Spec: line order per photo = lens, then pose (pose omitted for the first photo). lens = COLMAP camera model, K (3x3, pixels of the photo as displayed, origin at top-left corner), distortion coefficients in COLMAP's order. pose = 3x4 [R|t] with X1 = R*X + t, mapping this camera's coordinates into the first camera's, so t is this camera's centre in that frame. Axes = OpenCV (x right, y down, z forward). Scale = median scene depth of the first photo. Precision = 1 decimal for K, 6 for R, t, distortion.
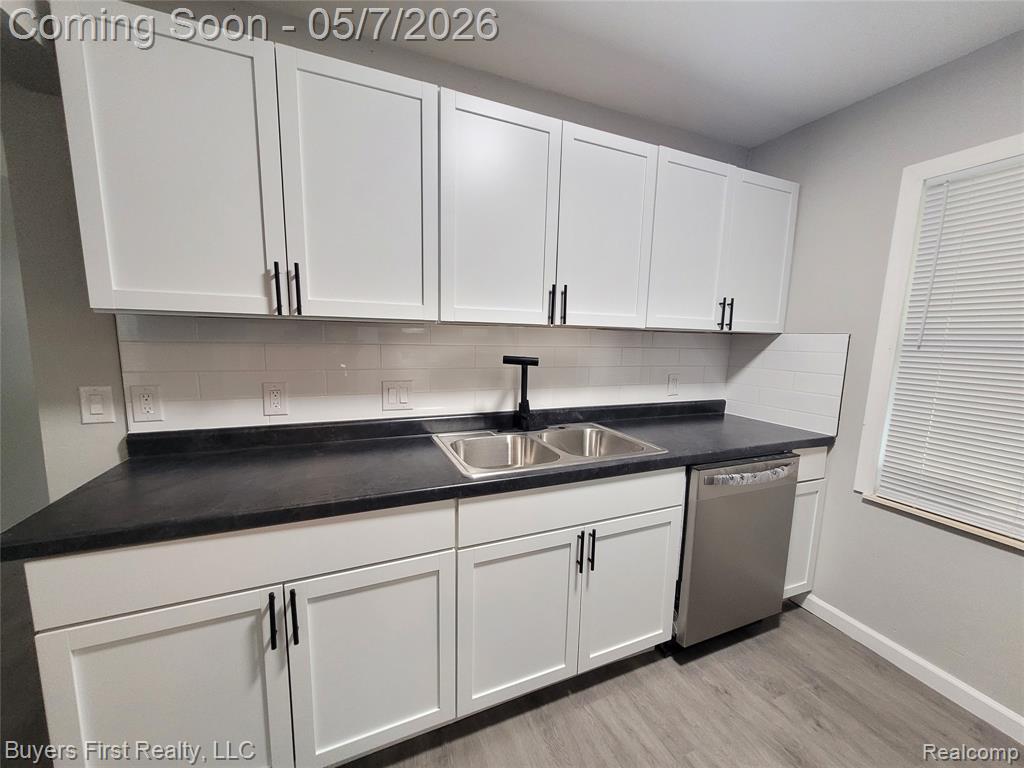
lens RADIAL K [[399.3, 0, 517.6], [0, 399.3, 391.9], [0, 0, 1]] dist [0.002674, -0.000695]
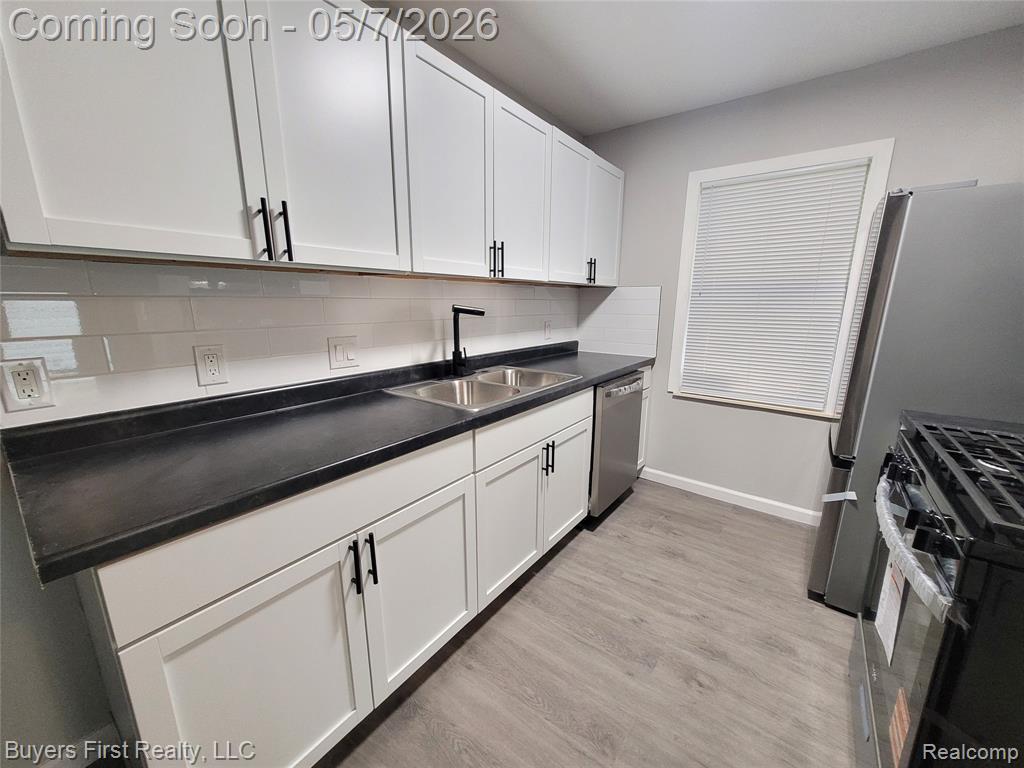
lens RADIAL K [[399.3, 0, 517.7], [0, 399.3, 393.1], [0, 0, 1]] dist [0.002674, -0.000695]
pose [[0.867069, -0.131118, 0.480623, -0.443819], [0.084137, 0.989426, 0.118136, 0.029560], [-0.491031, -0.061994, 0.868933, -0.041140]]
